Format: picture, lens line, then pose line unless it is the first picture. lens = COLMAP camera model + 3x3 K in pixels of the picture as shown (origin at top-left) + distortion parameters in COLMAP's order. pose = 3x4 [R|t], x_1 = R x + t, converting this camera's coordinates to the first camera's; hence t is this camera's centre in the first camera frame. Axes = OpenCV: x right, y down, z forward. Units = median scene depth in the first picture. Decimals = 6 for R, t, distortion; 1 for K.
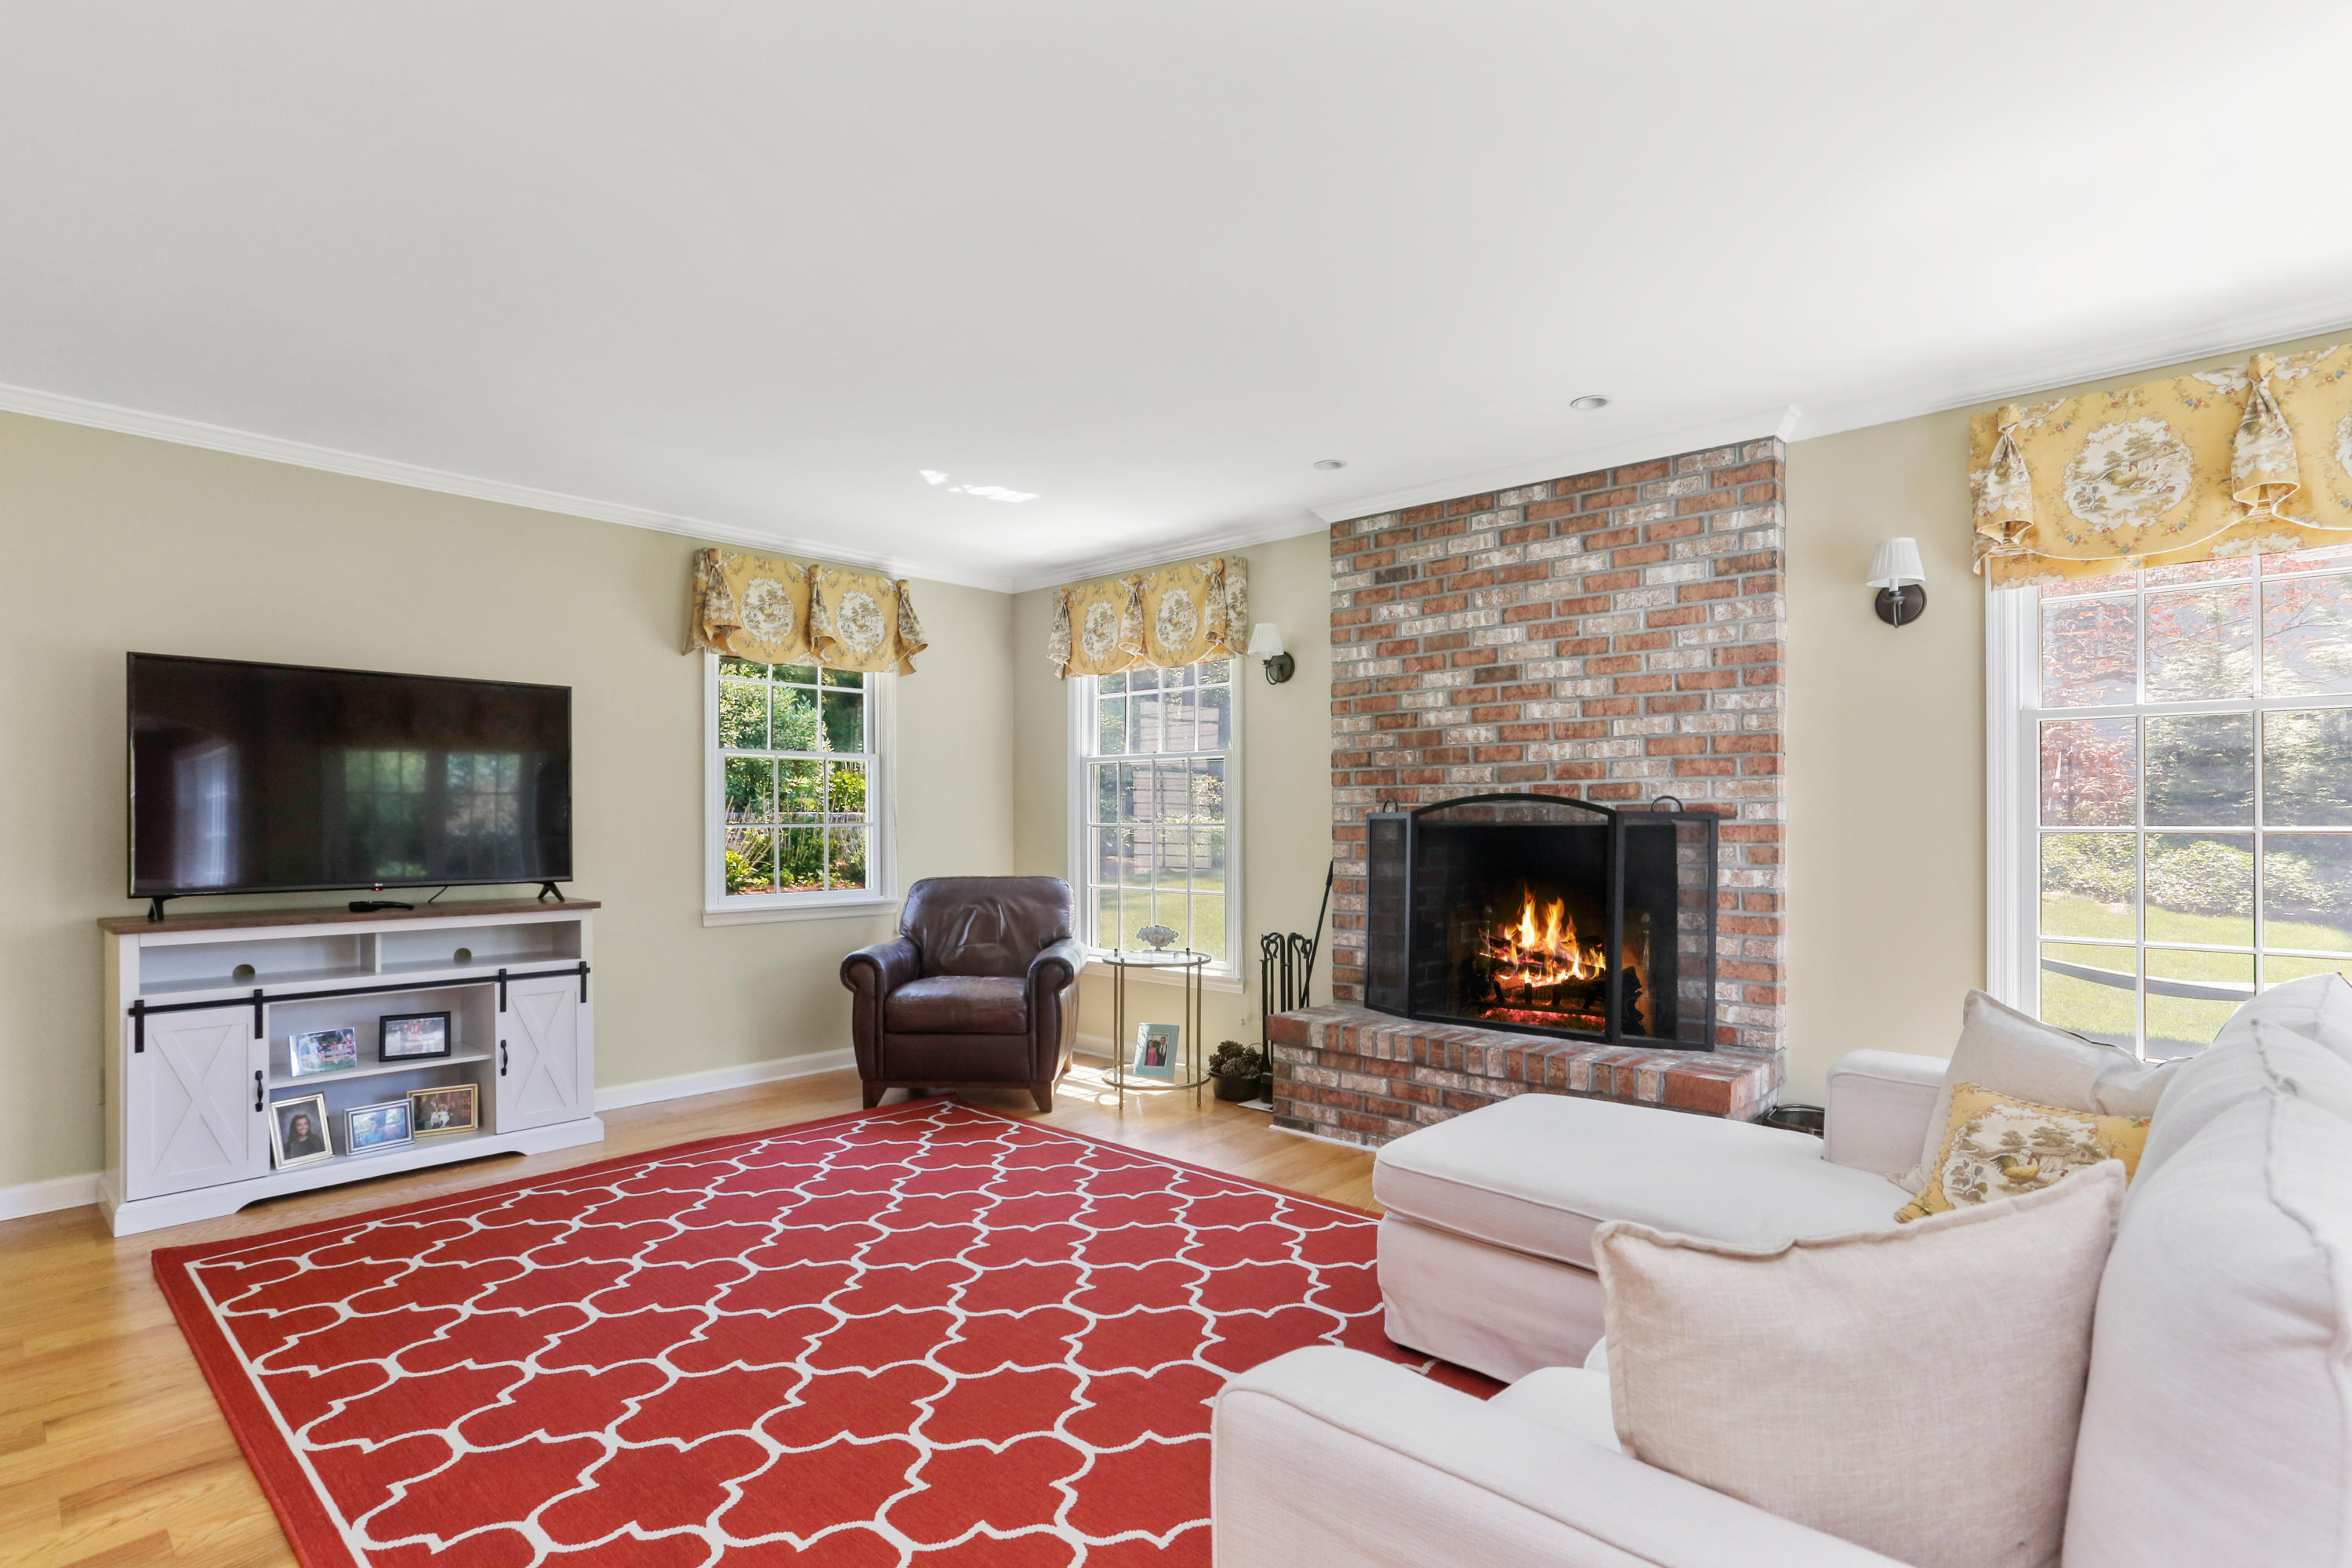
lens RADIAL K [[1168.2, 0, 1175.5], [0, 1168.2, 816.6], [0, 0, 1]] dist [-0.060163, 0.040380]
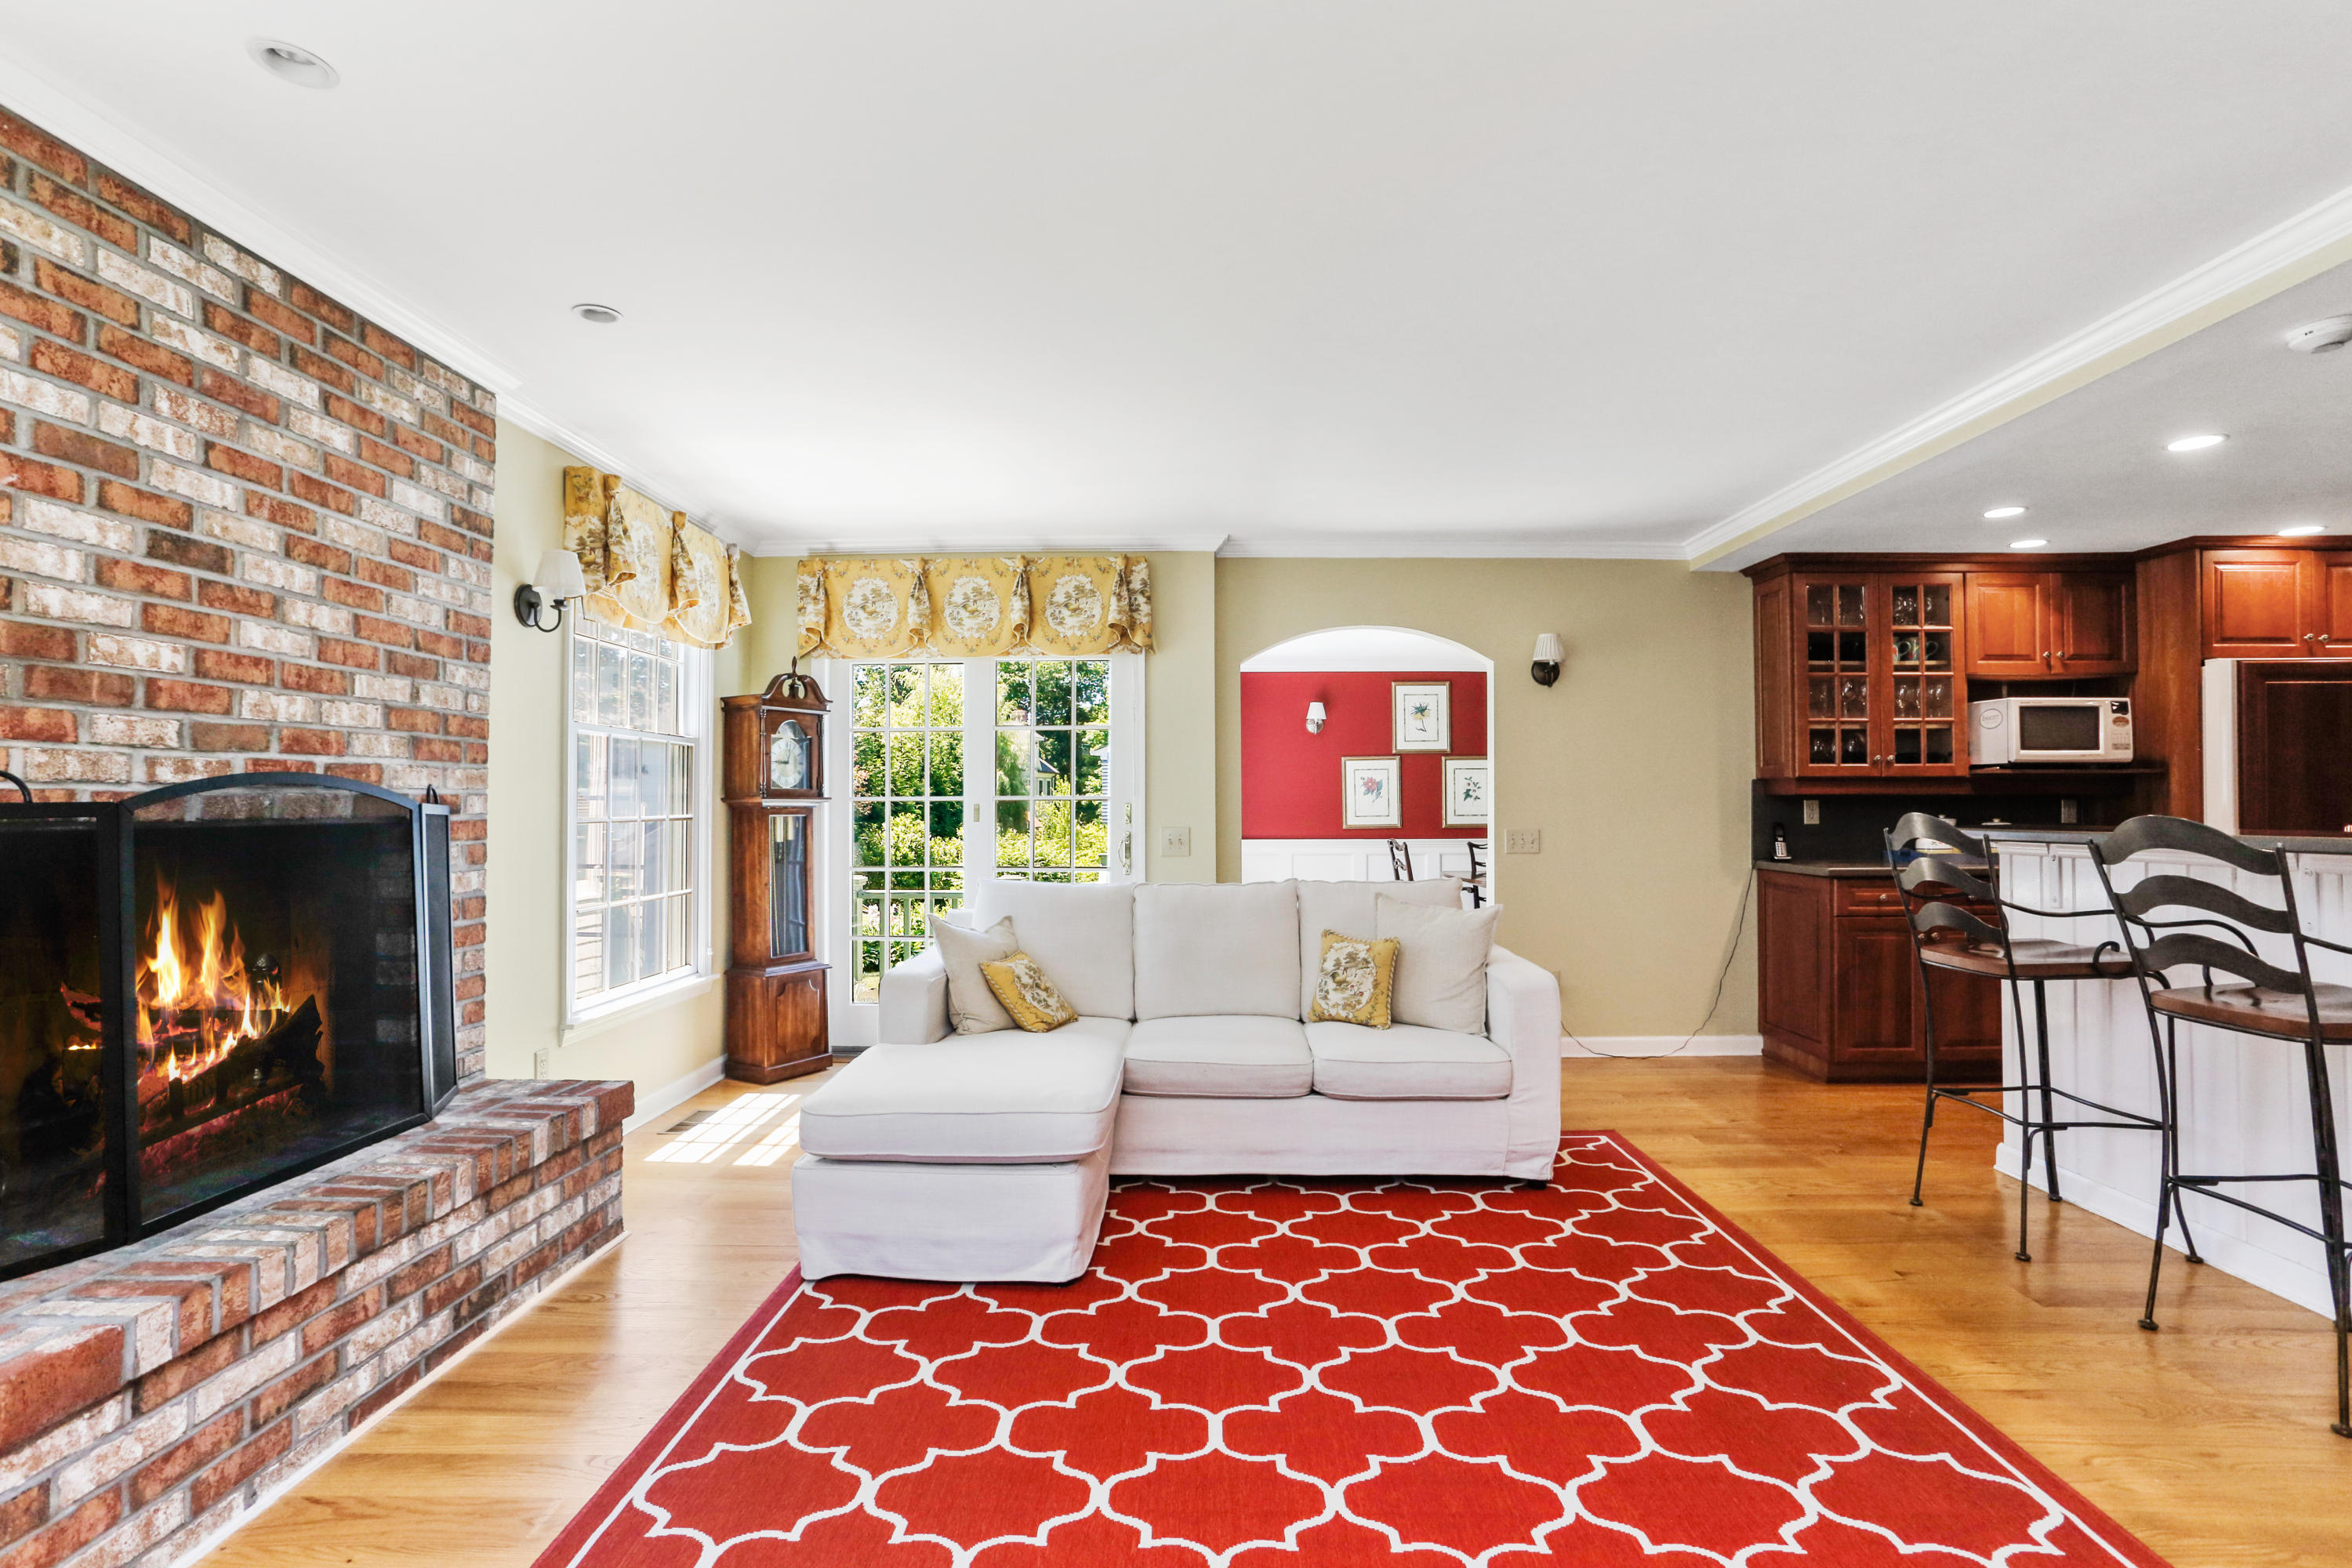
lens RADIAL K [[1159.0, 0, 1166.6], [0, 1159.0, 771.1], [0, 0, 1]] dist [-0.002666, 0.013093]
pose [[-0.656670, 0.023264, 0.753819, -0.458378], [-0.001134, 0.999493, -0.031834, -0.002295], [-0.754177, -0.021760, -0.656310, 1.055810]]
